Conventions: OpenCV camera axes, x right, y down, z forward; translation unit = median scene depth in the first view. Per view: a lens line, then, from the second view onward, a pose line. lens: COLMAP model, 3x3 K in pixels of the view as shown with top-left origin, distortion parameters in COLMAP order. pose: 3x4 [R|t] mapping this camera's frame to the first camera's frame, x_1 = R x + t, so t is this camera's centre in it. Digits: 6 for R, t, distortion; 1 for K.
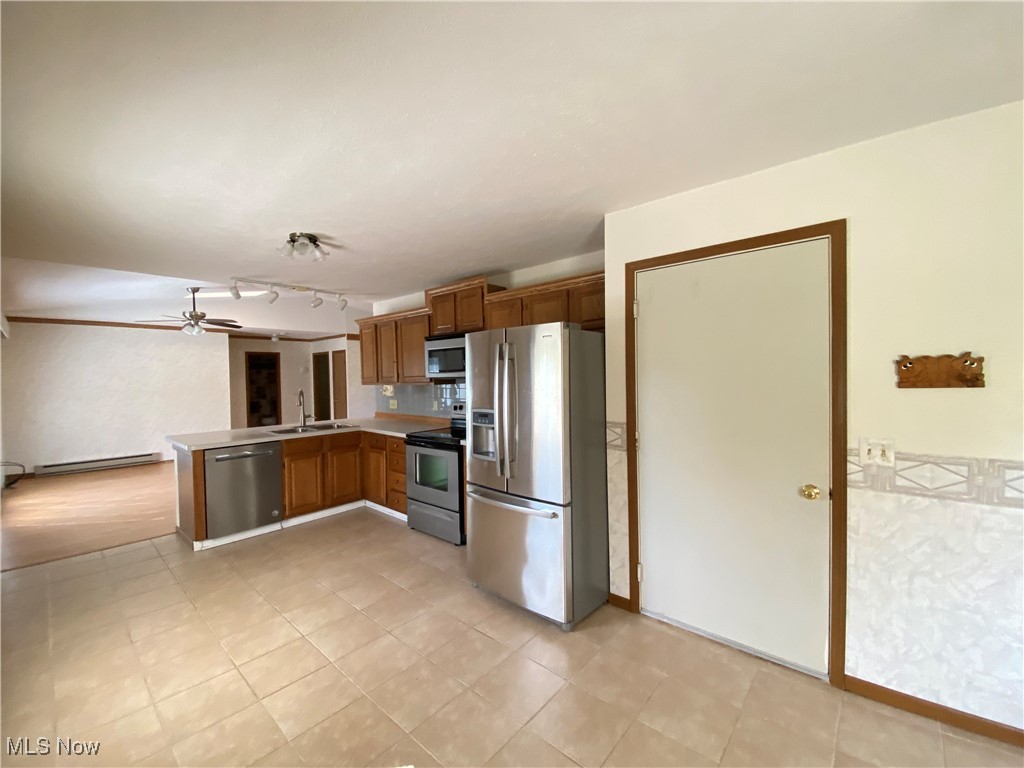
lens RADIAL K [[417.1, 0, 512.0], [0, 417.1, 384.0], [0, 0, 1]] dist [0.019038, -0.019980]
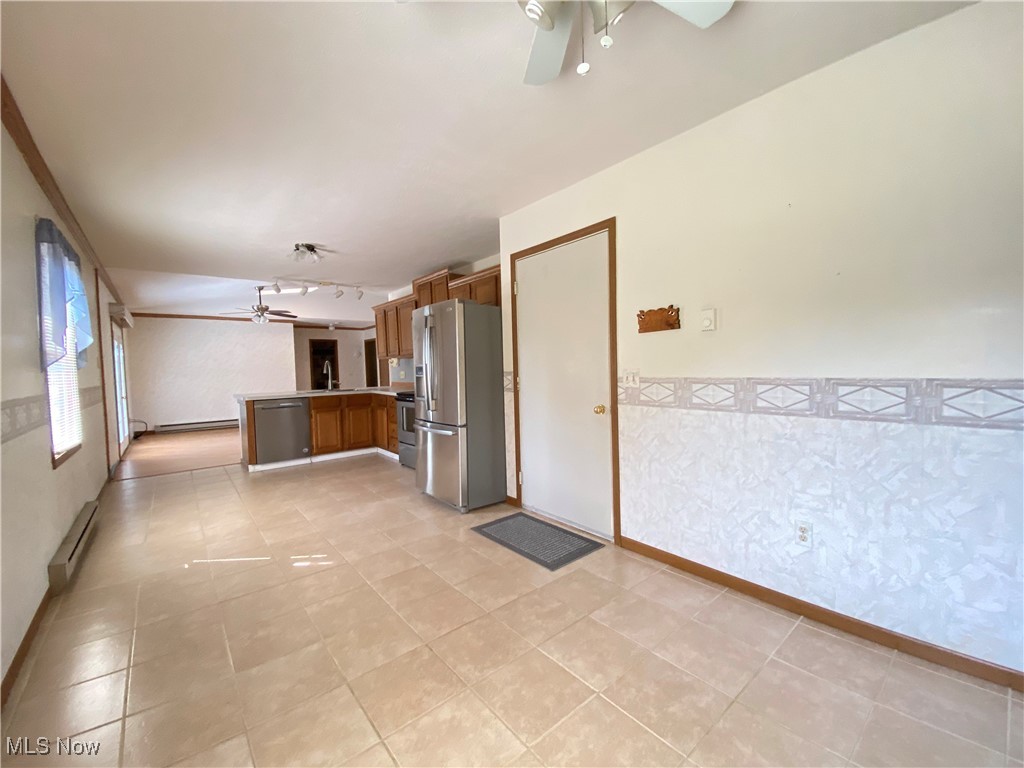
lens RADIAL K [[417.1, 0, 512.0], [0, 417.1, 384.0], [0, 0, 1]] dist [0.019038, -0.019980]
pose [[0.986821, -0.002600, -0.161798, 0.315069], [0.006440, 0.999710, 0.023212, 0.065914], [0.161691, -0.023948, 0.986551, -0.224893]]
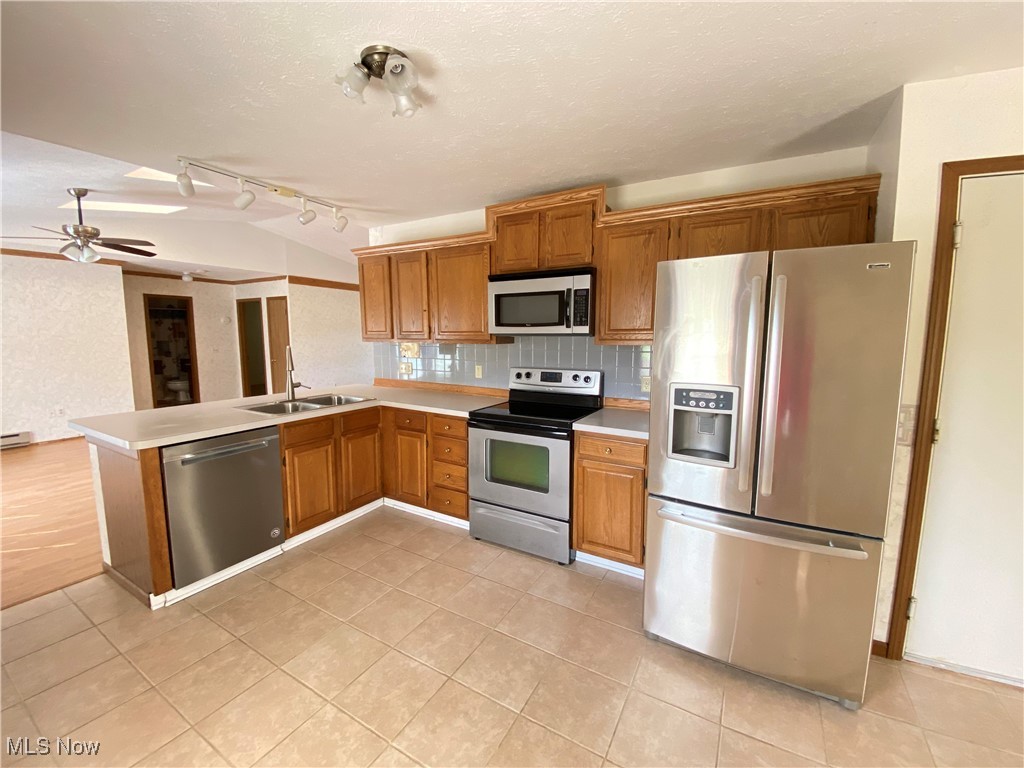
lens RADIAL K [[417.1, 0, 512.0], [0, 417.1, 384.0], [0, 0, 1]] dist [0.019038, -0.019980]
pose [[0.980553, -0.002434, 0.196241, -0.325935], [-0.016581, 0.995321, 0.095195, 0.003339], [-0.195554, -0.096598, 0.975924, 0.300729]]
